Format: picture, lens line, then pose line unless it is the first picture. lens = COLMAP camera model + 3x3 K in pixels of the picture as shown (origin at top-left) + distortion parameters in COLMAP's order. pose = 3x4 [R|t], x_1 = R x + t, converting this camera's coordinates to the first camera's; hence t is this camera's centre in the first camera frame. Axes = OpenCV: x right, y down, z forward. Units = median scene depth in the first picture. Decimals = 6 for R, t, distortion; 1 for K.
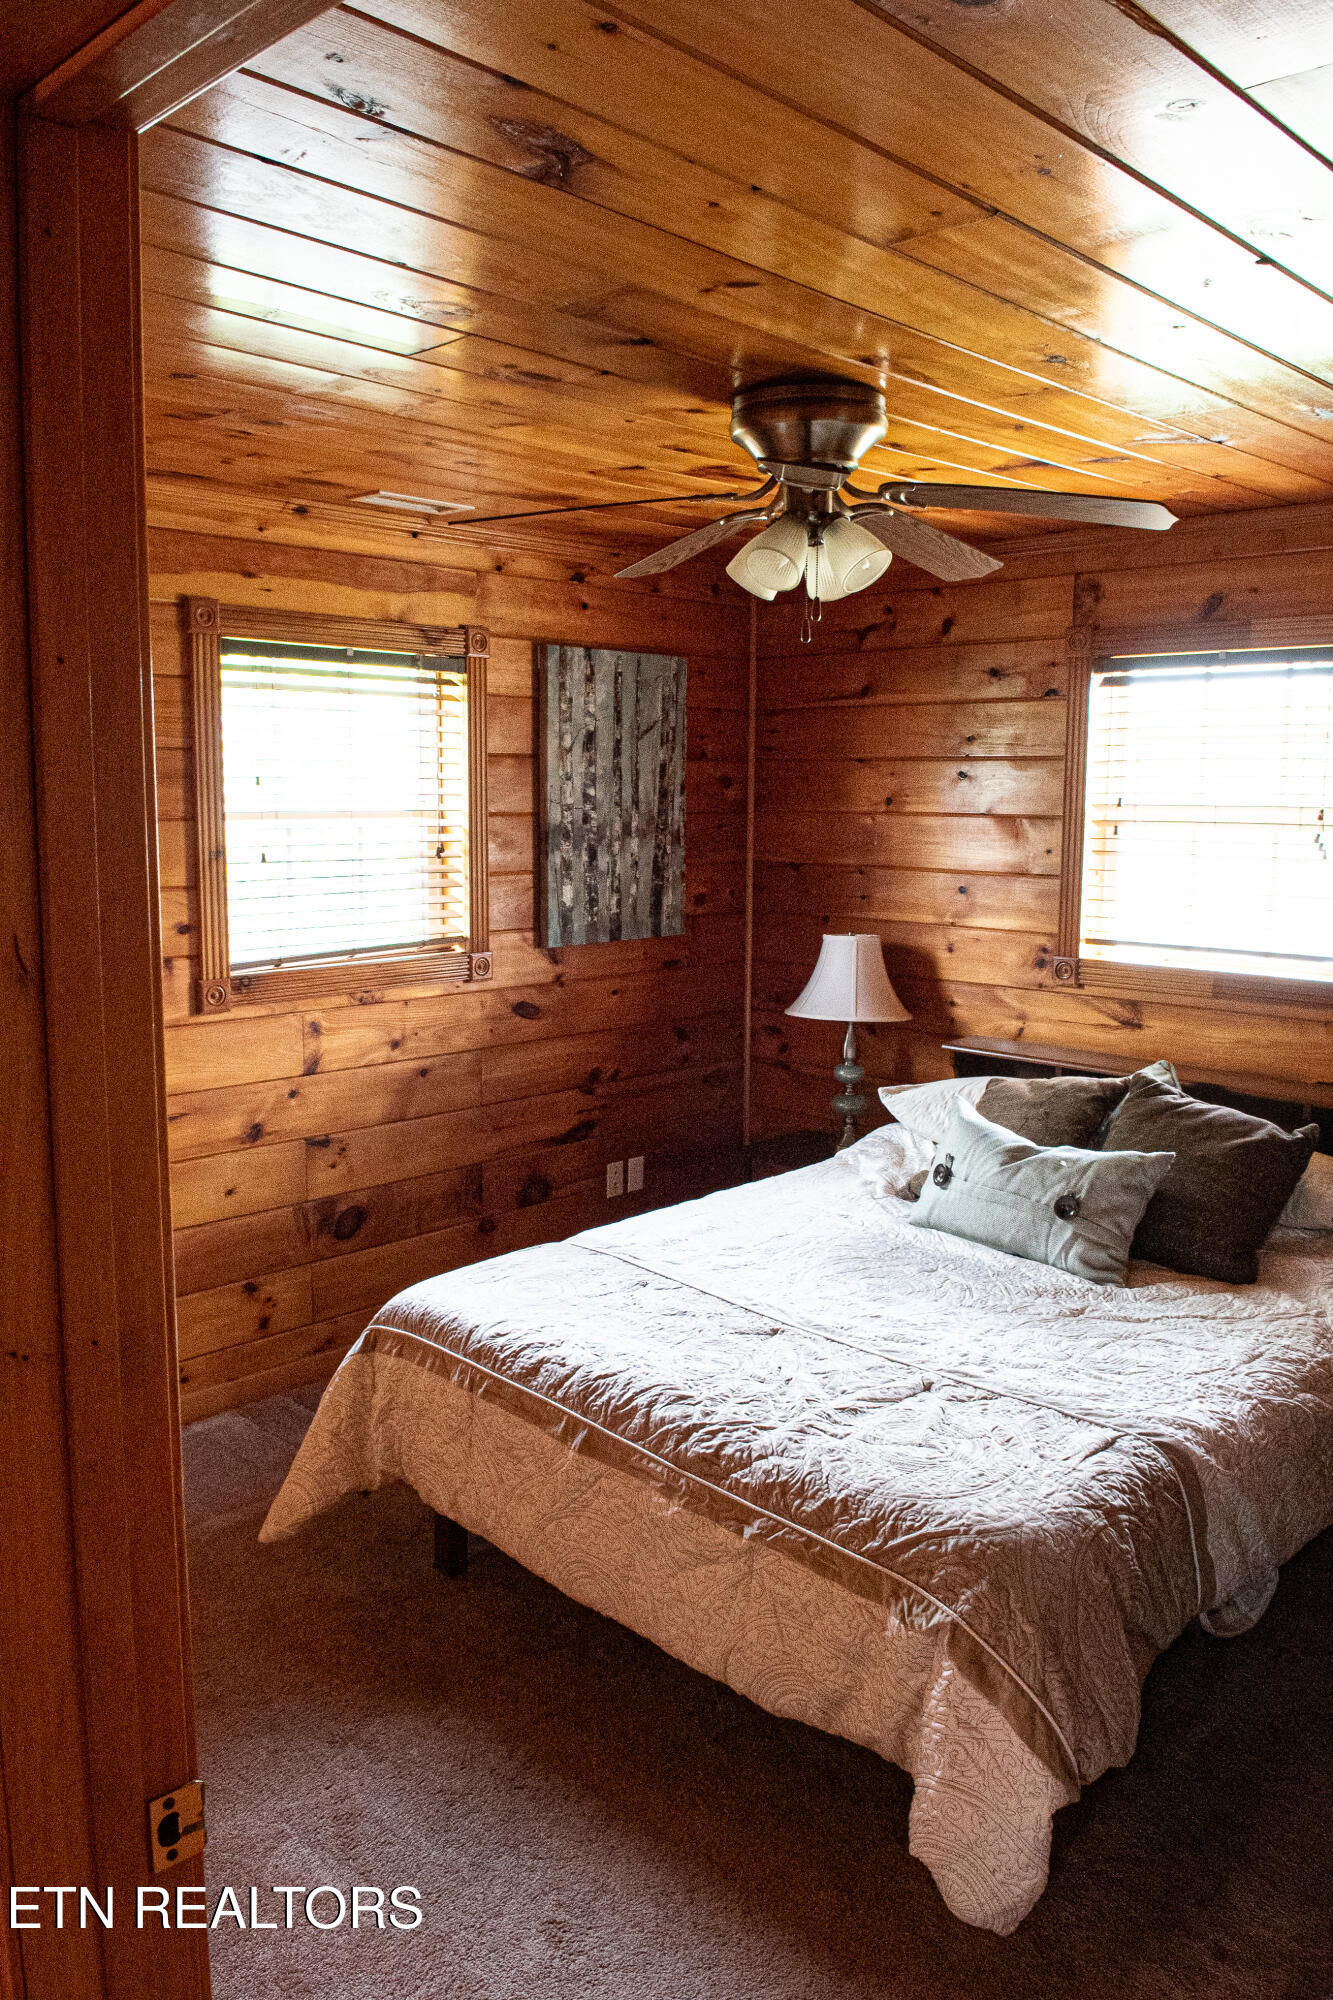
lens RADIAL K [[1473.8, 0, 665.3], [0, 1473.8, 993.4], [0, 0, 1]] dist [-0.023791, -0.030777]
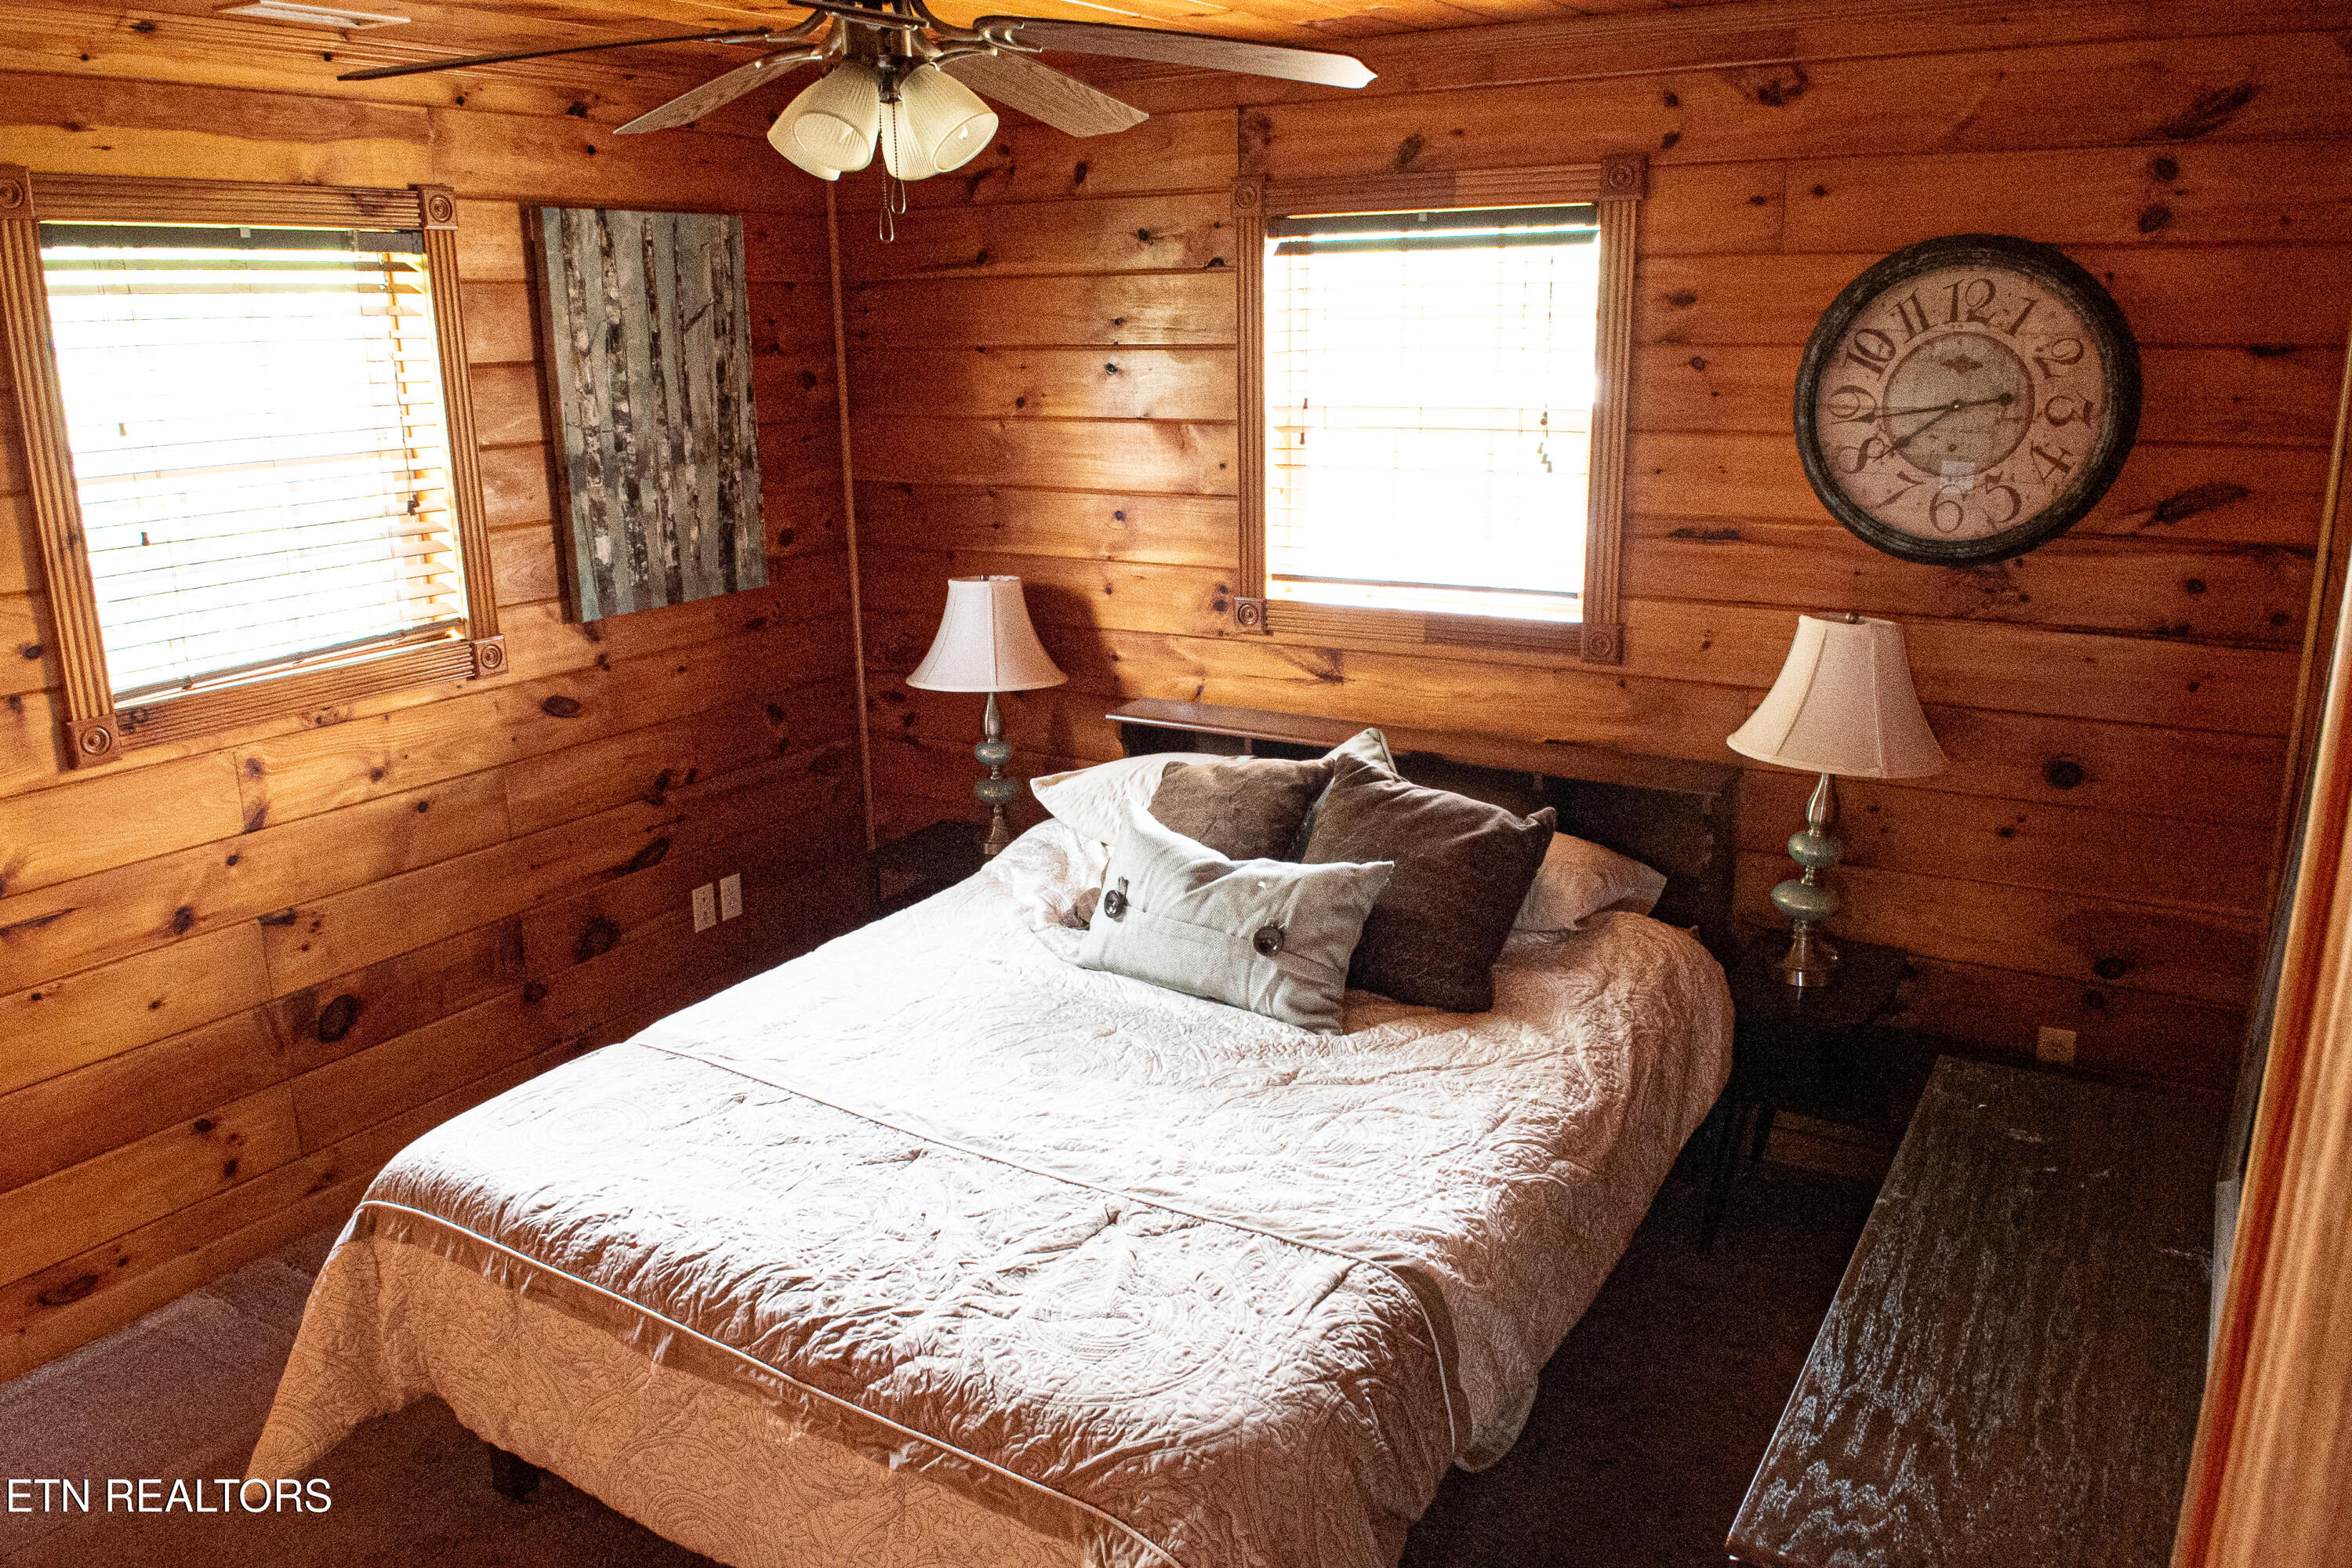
lens RADIAL K [[1733.2, 0, 1175.2], [0, 1733.2, 790.9], [0, 0, 1]] dist [-0.023791, -0.030777]
pose [[0.972947, -0.081995, 0.215988, 0.020217], [0.053566, 0.989486, 0.134341, -0.056804], [-0.224732, -0.119137, 0.967110, 0.084363]]
